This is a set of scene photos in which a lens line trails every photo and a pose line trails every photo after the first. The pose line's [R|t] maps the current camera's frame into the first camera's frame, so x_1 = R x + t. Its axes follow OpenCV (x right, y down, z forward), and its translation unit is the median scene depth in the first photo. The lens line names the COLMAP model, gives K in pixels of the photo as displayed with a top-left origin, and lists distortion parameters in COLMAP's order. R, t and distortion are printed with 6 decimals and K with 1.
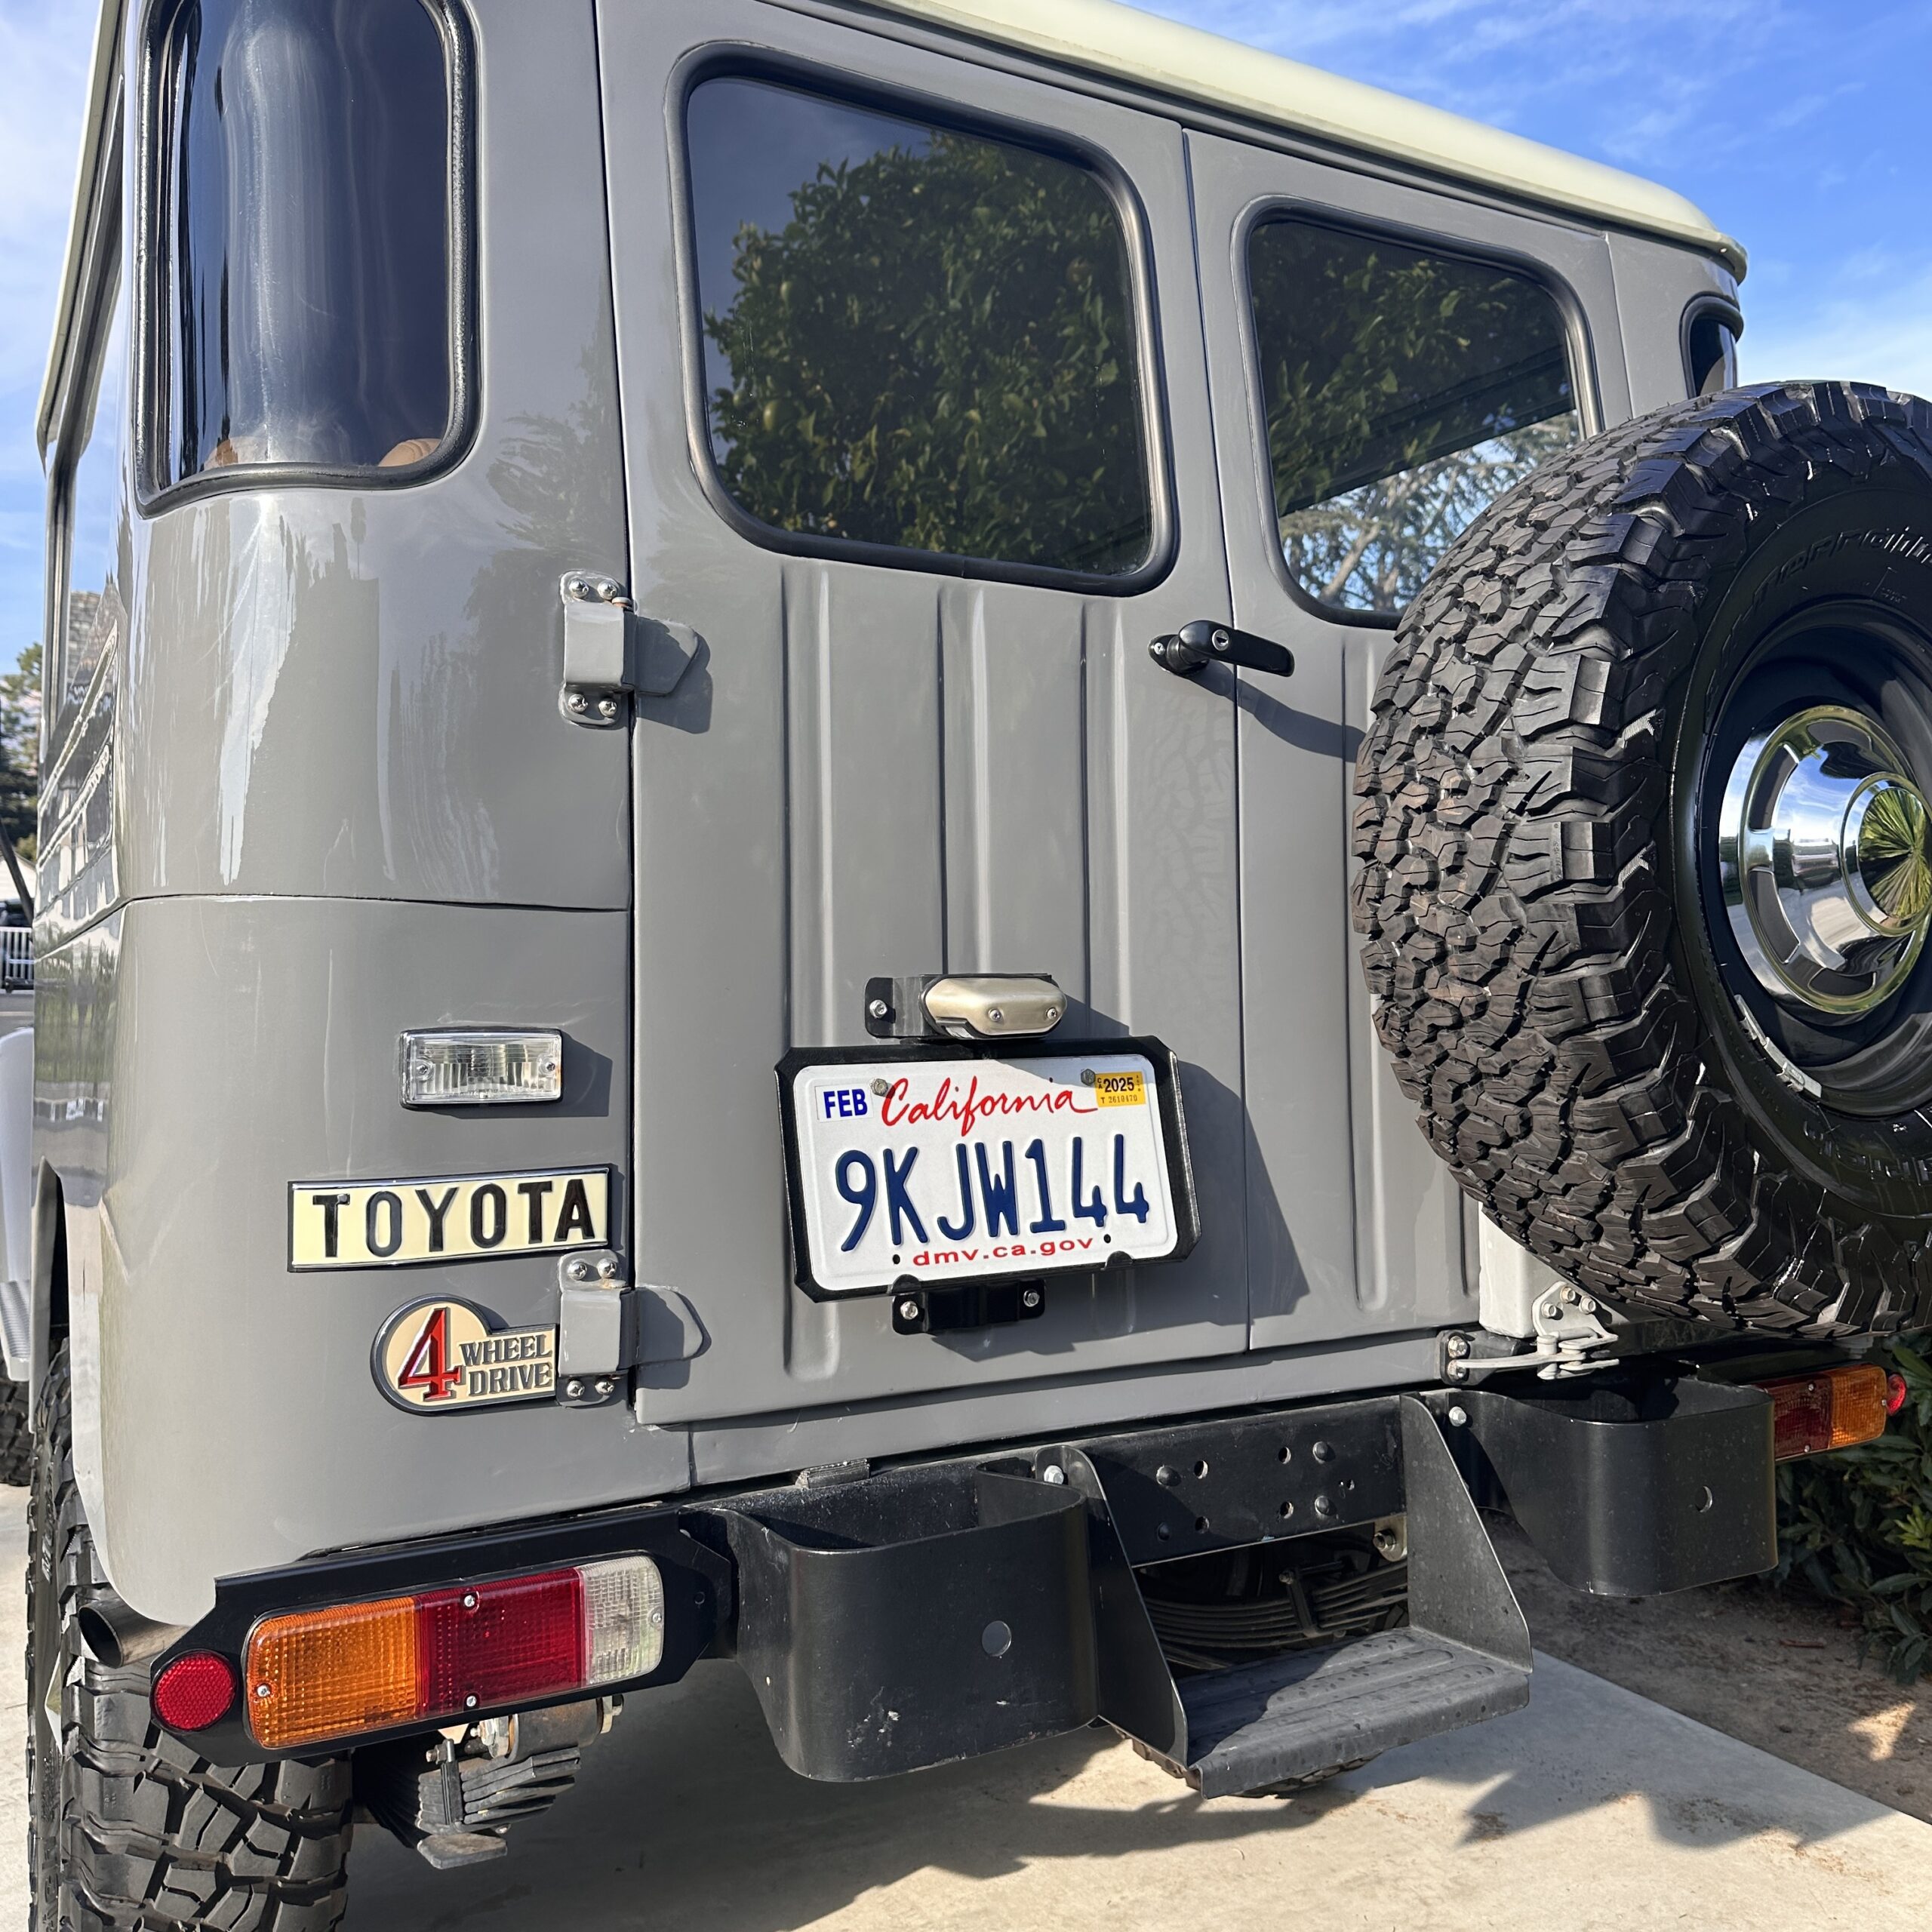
lens RADIAL K [[1890.4, 0, 974.2], [0, 1890.4, 965.9], [0, 0, 1]] dist [0.217384, -0.485095]
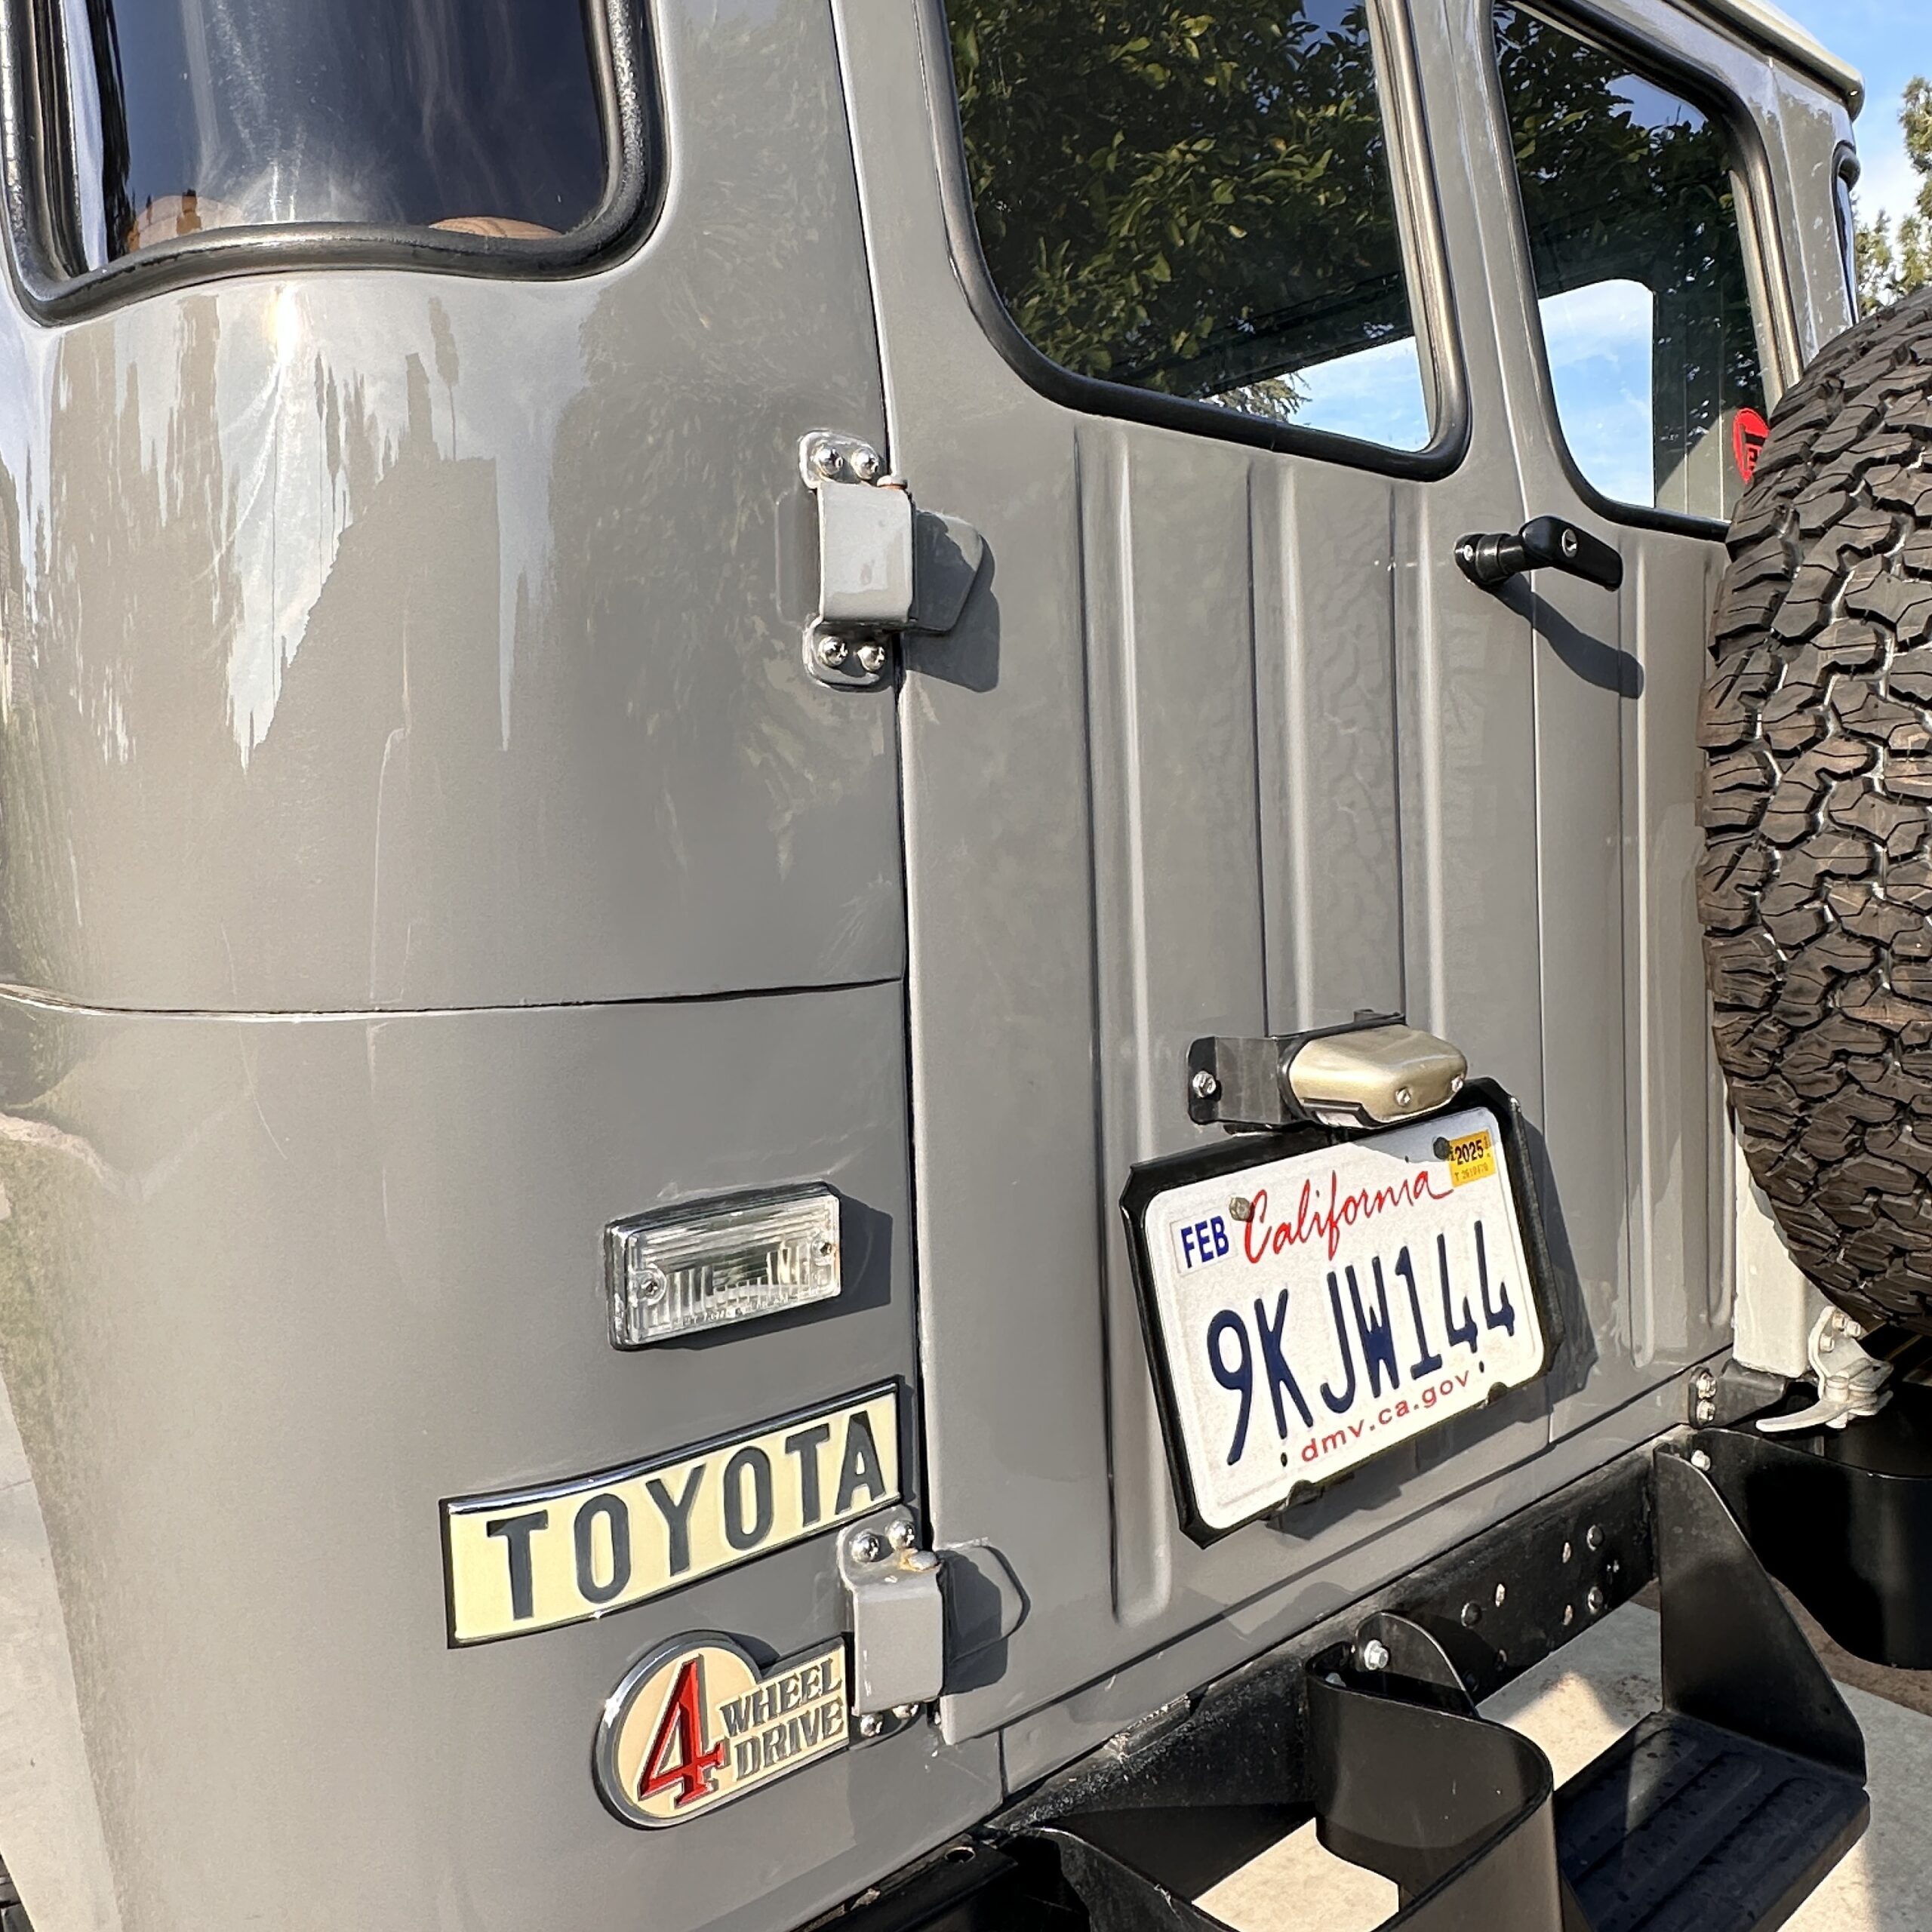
lens RADIAL K [[1682.0, 0, 966.0], [0, 1682.0, 966.0], [0, 0, 1]] dist [-0.001549, -0.004223]
pose [[0.979596, -0.042777, 0.196373, -0.256905], [0.024694, 0.995301, 0.093626, -0.080706], [-0.199455, -0.086866, 0.976049, 0.428149]]
